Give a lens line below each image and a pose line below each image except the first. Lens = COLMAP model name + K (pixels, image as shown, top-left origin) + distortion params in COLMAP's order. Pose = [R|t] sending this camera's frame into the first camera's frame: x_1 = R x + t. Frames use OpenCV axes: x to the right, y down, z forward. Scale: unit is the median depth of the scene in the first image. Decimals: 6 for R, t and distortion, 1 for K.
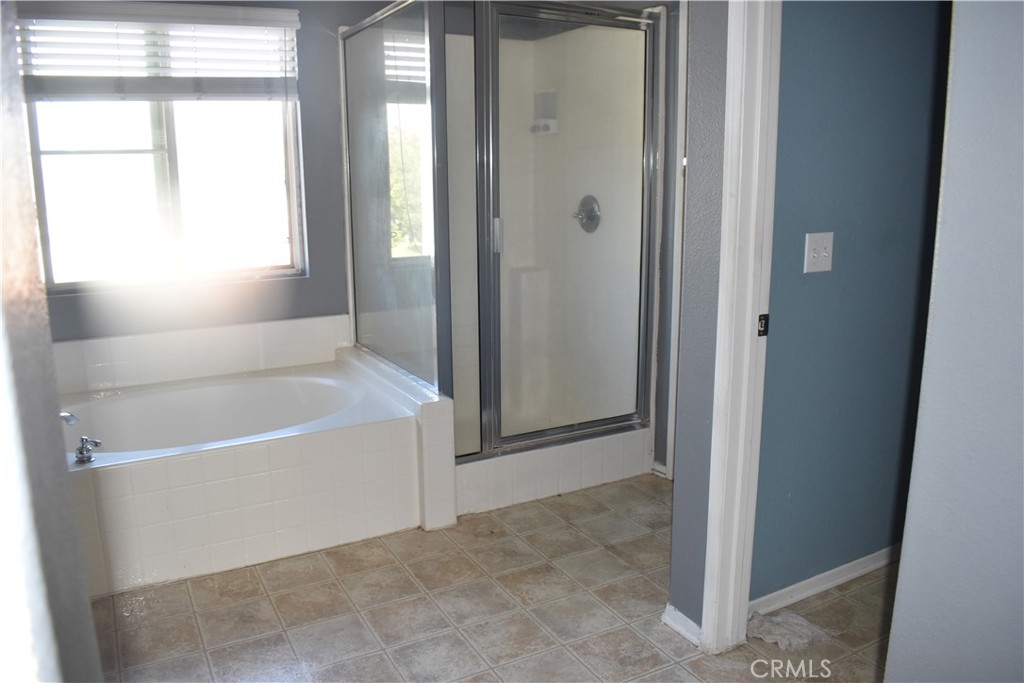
lens RADIAL K [[807.7, 0, 512.0], [0, 807.7, 341.5], [0, 0, 1]] dist [-0.050790, -0.006742]
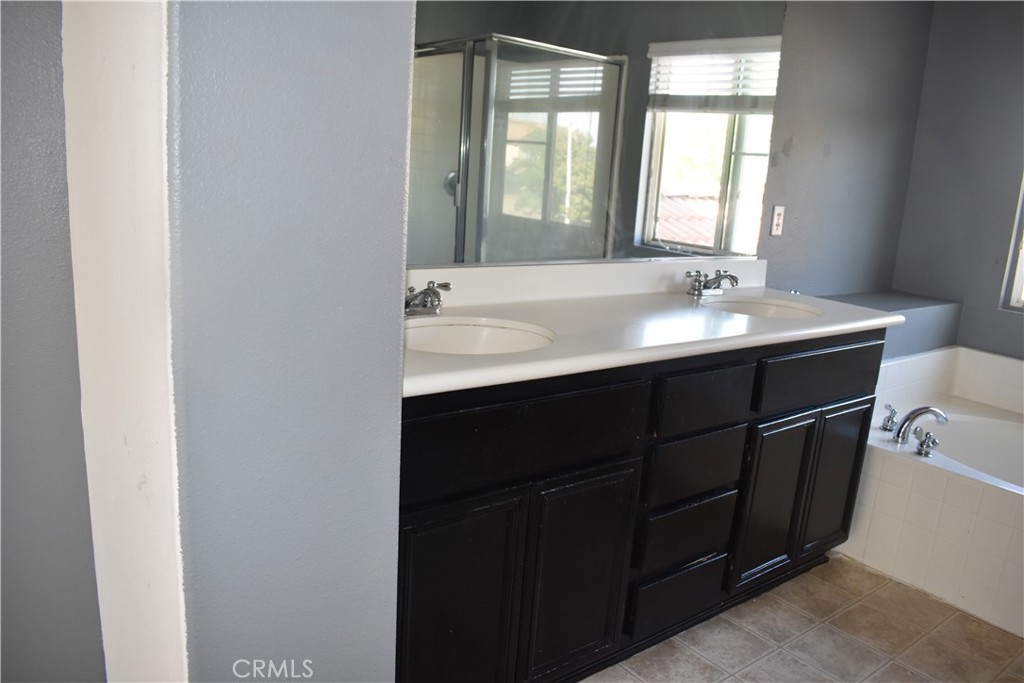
lens RADIAL K [[807.8, 0, 512.0], [0, 807.8, 341.5], [0, 0, 1]] dist [-0.001131, 0.000430]
pose [[0.195100, 0.244997, -0.949691, 0.813151], [-0.275571, 0.942985, 0.186655, -0.099771], [0.941274, 0.225291, 0.251491, 0.413559]]
